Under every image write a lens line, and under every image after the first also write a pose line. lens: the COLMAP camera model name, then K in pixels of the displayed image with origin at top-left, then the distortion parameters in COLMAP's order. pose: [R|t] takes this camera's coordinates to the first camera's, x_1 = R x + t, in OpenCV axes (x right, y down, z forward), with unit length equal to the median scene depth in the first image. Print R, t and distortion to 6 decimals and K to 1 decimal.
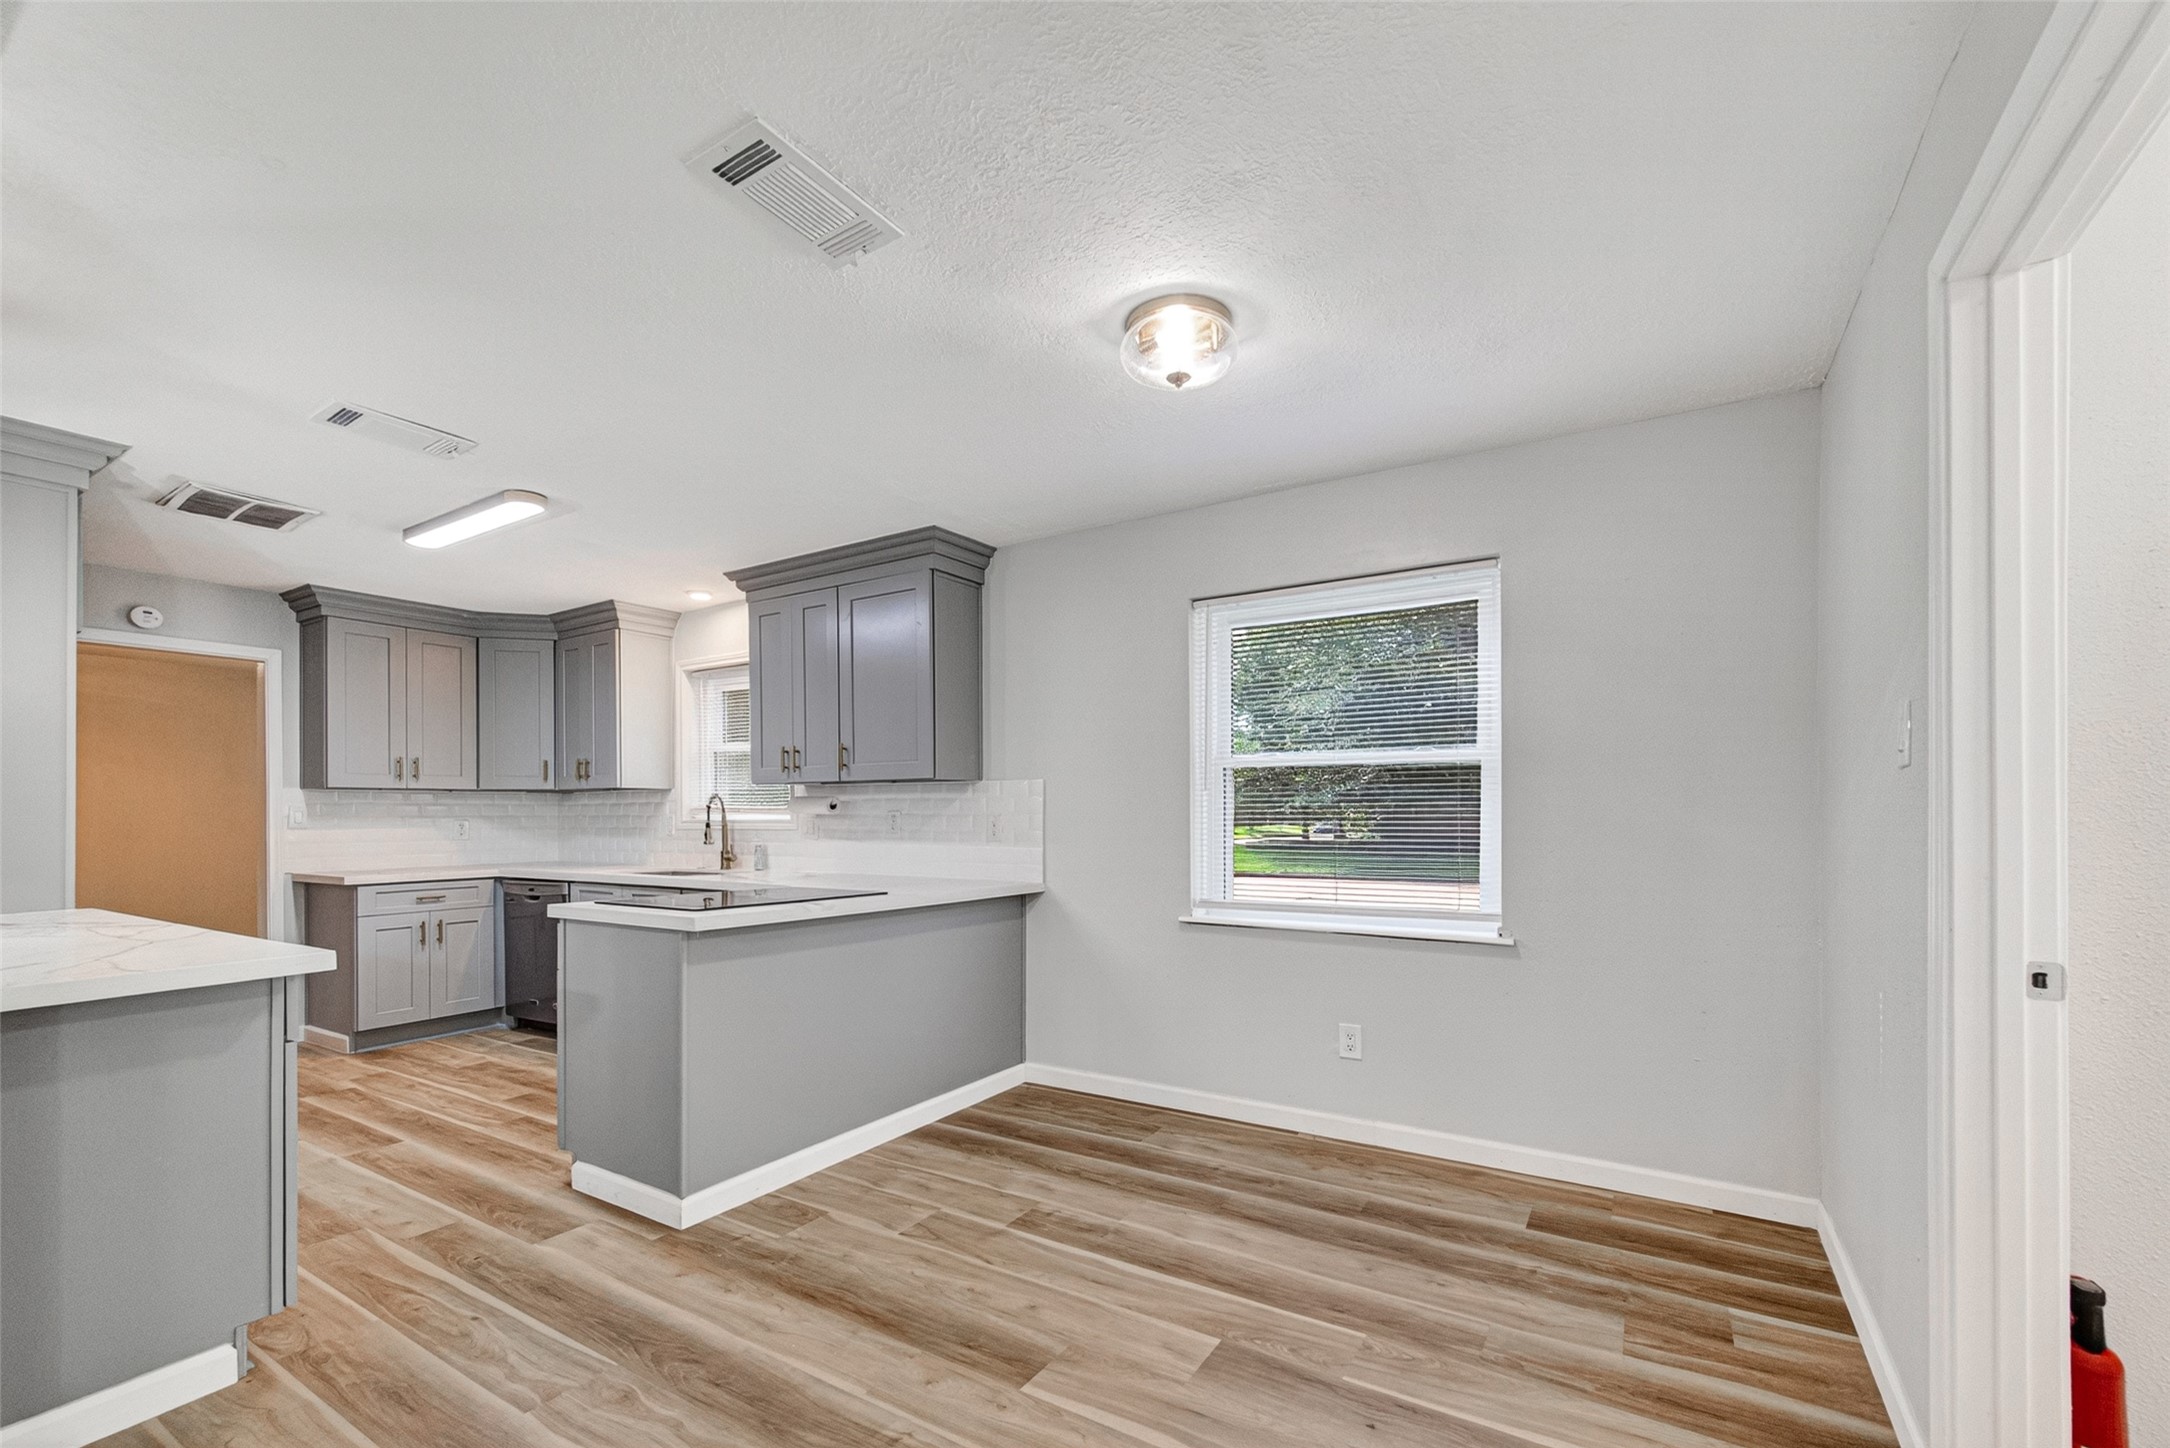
lens RADIAL K [[853.4, 0, 1089.1], [0, 853.4, 814.6], [0, 0, 1]] dist [0.001935, 0.000057]
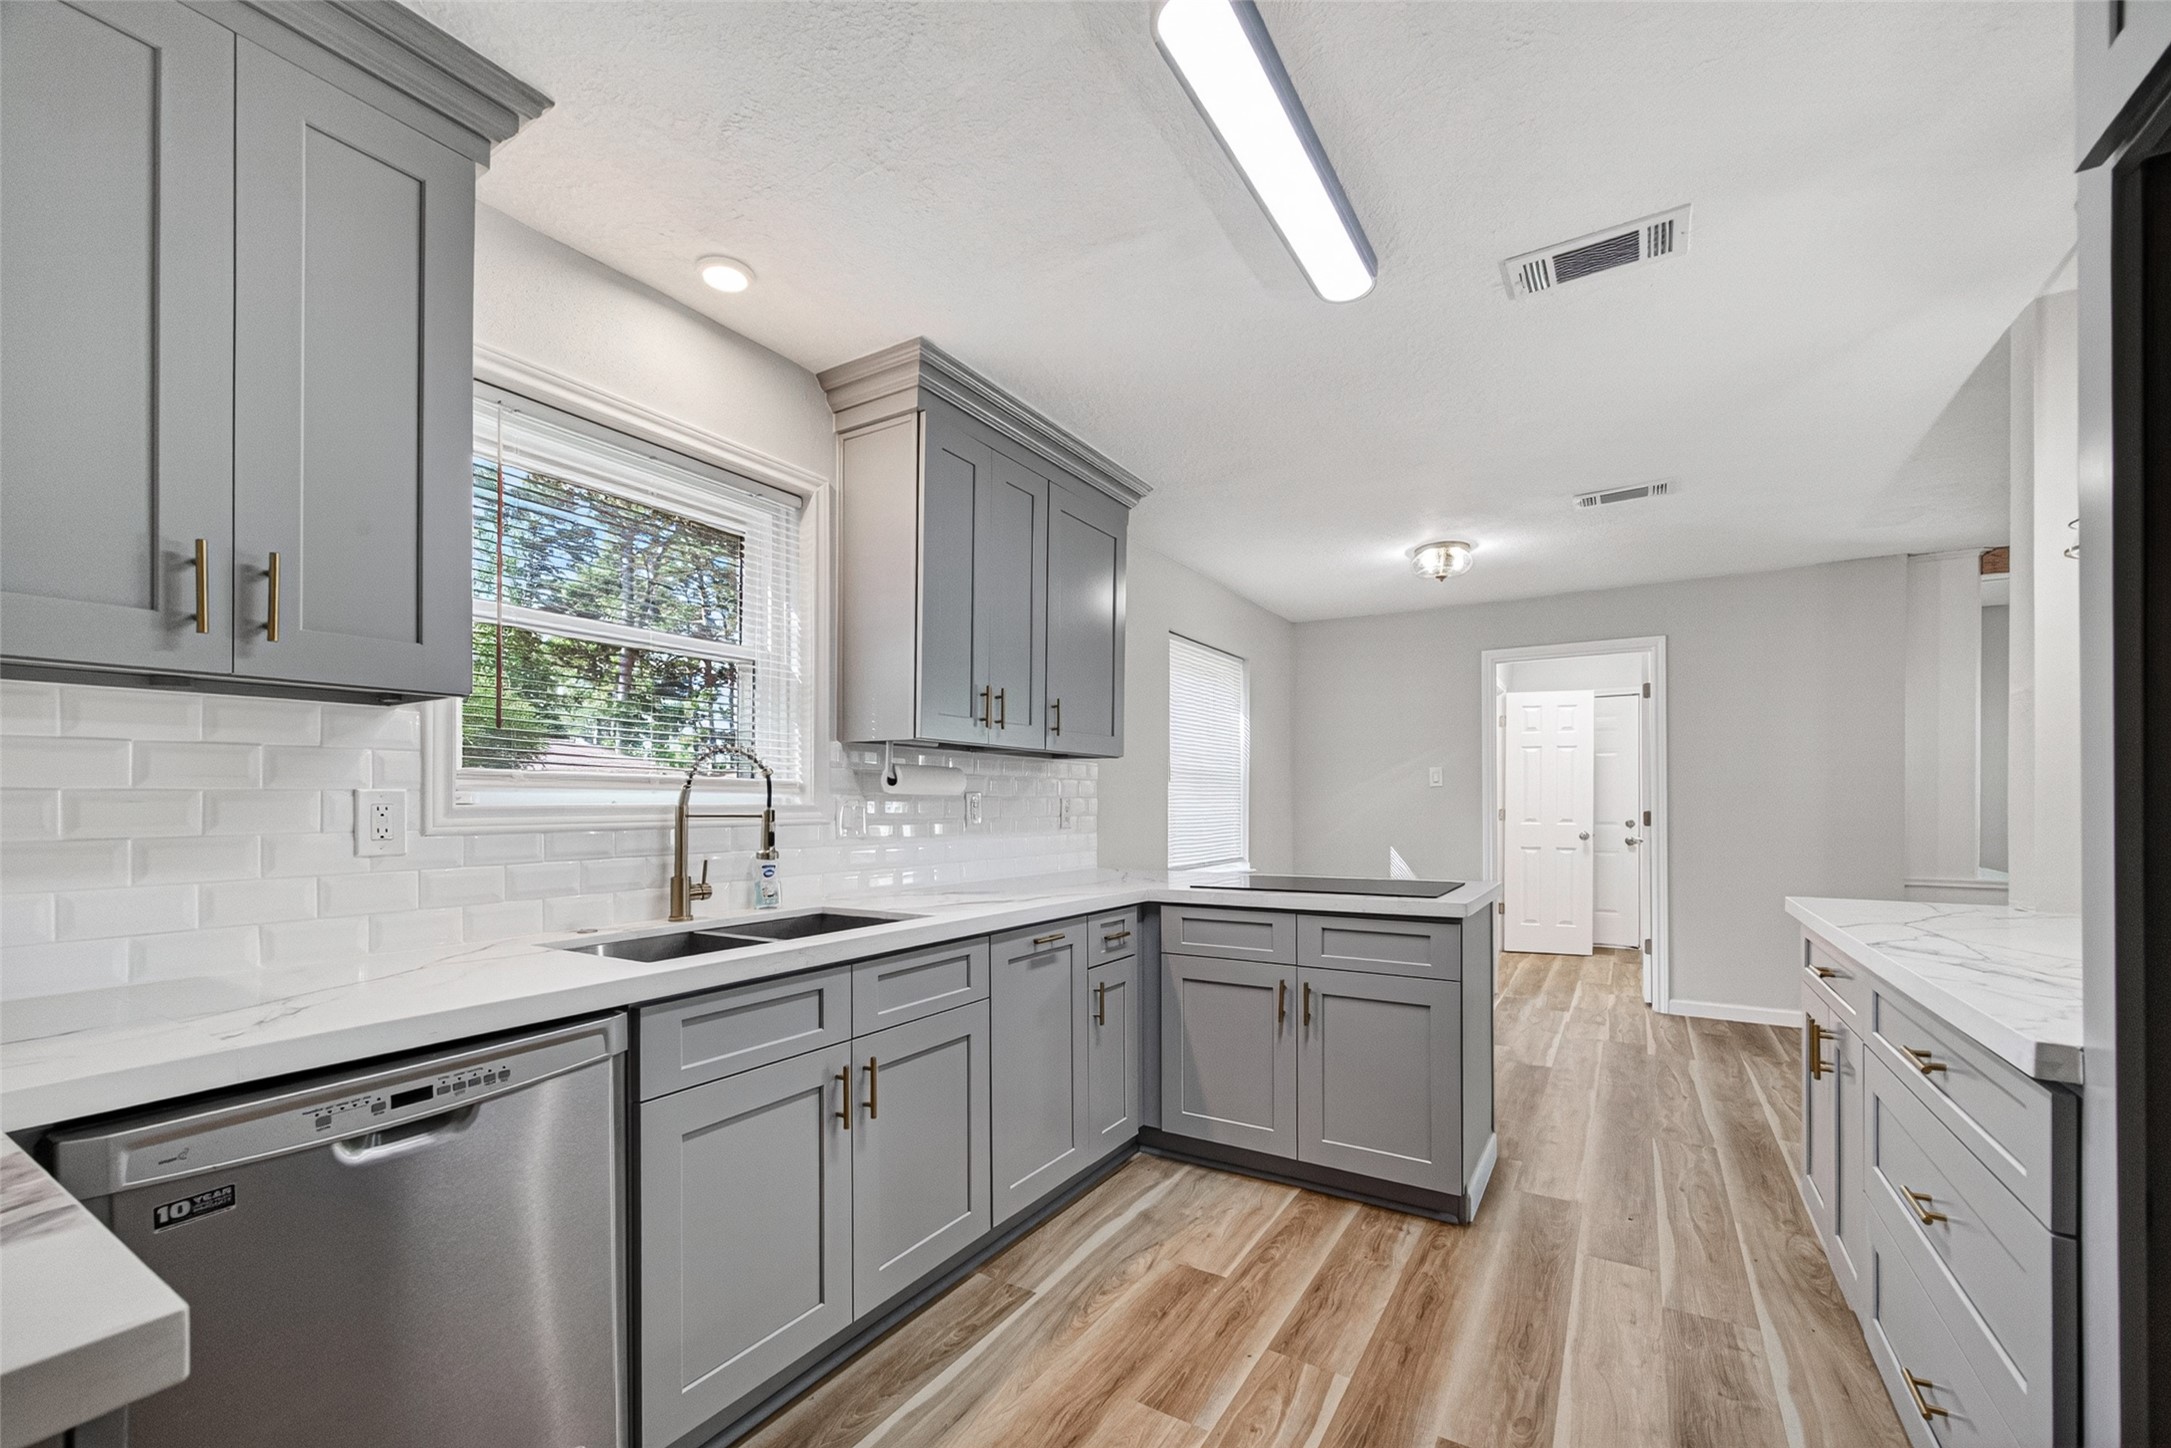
lens RADIAL K [[899.5, 0, 1126.2], [0, 899.5, 798.4], [0, 0, 1]] dist [0.009828, 0.000180]
pose [[-0.009109, 0.011920, 0.999887, -1.407910], [0.006931, 0.999906, -0.011857, 0.015302], [-0.999934, 0.006822, -0.009191, 1.254240]]
